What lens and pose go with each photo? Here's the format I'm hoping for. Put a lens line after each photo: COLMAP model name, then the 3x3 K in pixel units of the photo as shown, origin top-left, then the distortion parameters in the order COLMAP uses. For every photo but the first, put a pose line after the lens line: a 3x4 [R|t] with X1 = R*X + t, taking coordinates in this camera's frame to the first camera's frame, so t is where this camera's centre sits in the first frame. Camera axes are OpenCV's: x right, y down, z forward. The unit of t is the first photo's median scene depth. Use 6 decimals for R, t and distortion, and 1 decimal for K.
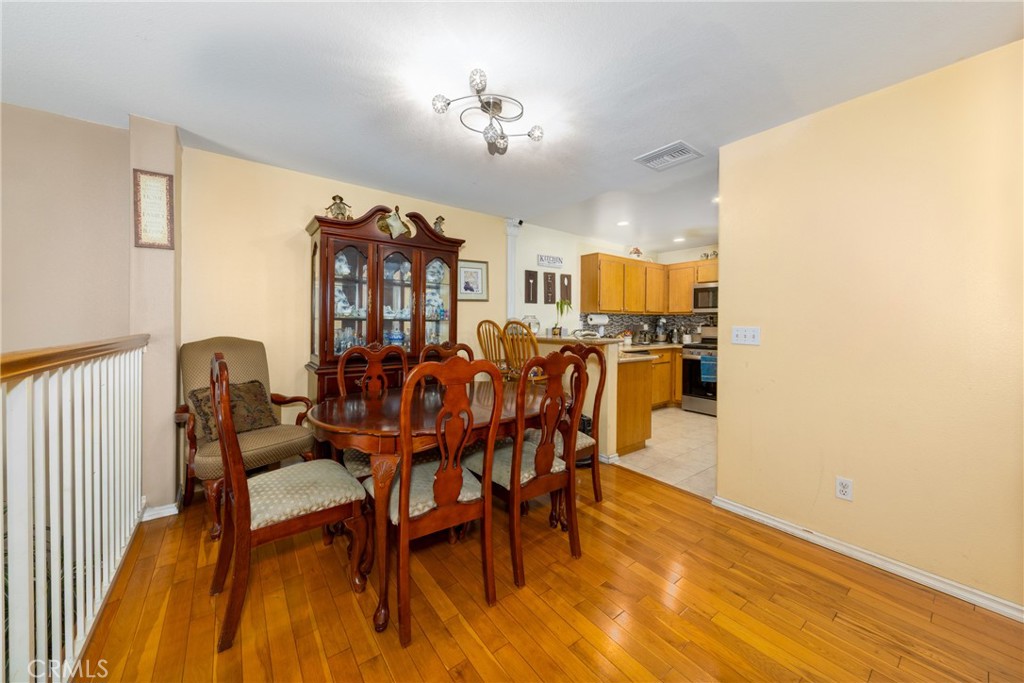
lens RADIAL K [[364.2, 0, 527.4], [0, 364.2, 331.7], [0, 0, 1]] dist [-0.000367, -0.000140]
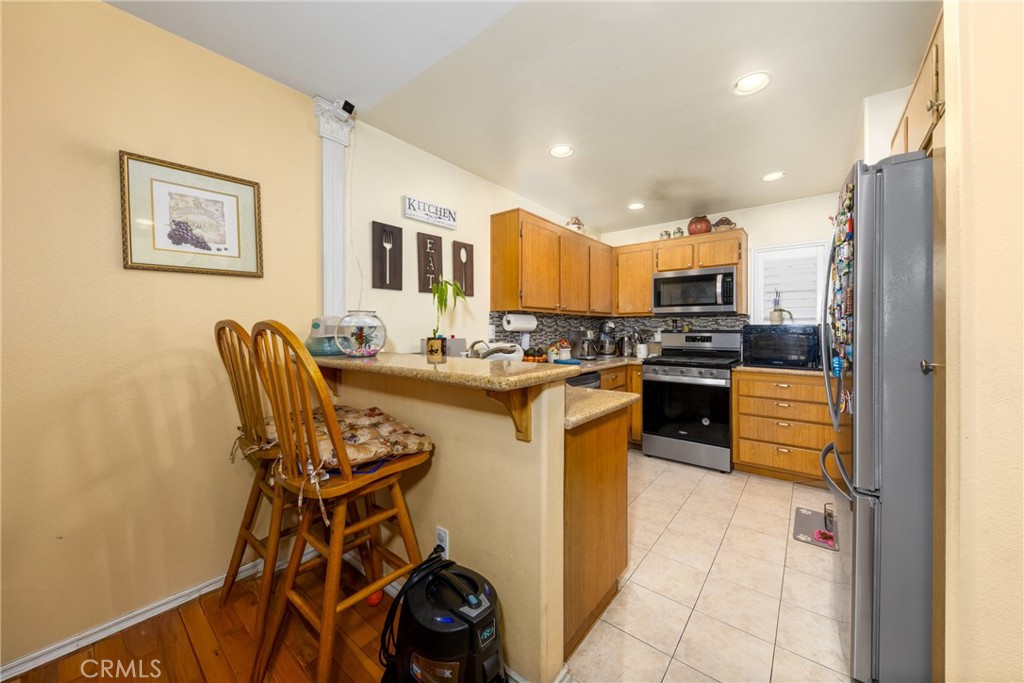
lens RADIAL K [[364.2, 0, 527.4], [0, 364.2, 331.7], [0, 0, 1]] dist [-0.000367, -0.000140]
pose [[0.979997, -0.006042, 0.198919, 0.091973], [0.009627, 0.999808, -0.017063, -0.008100], [-0.198778, 0.018637, 0.979867, 0.434996]]
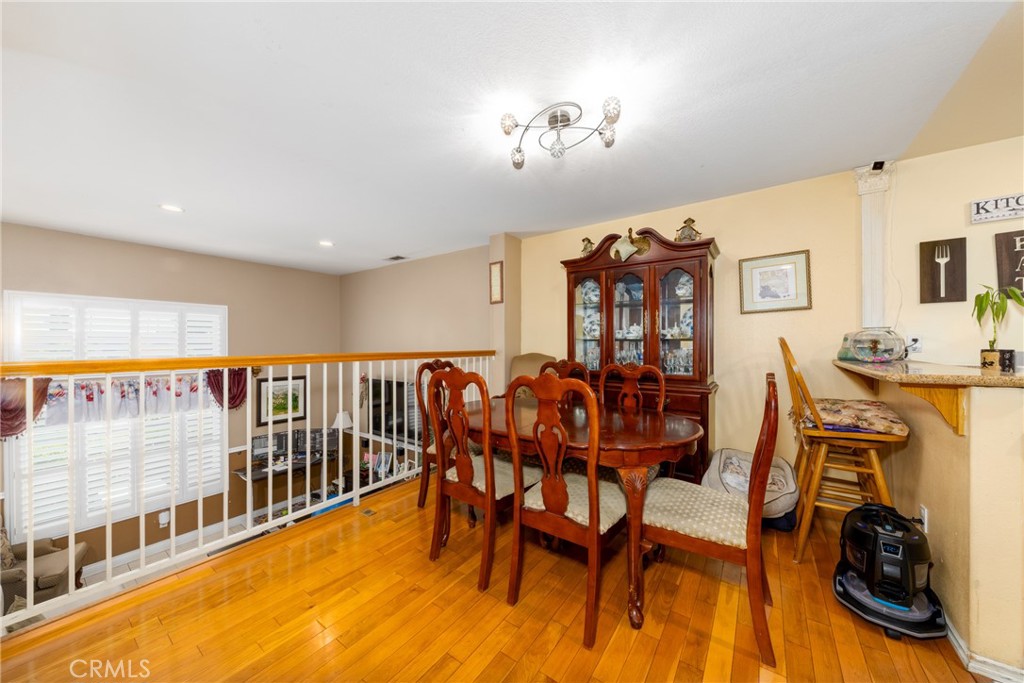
lens RADIAL K [[381.9, 0, 512.0], [0, 381.9, 341.5], [0, 0, 1]] dist [-0.000305, -0.000158]
pose [[0.256295, -0.014603, -0.966488, 0.350136], [-0.016432, 0.999676, -0.019462, -0.001314], [0.966459, 0.020870, 0.255972, 0.247919]]
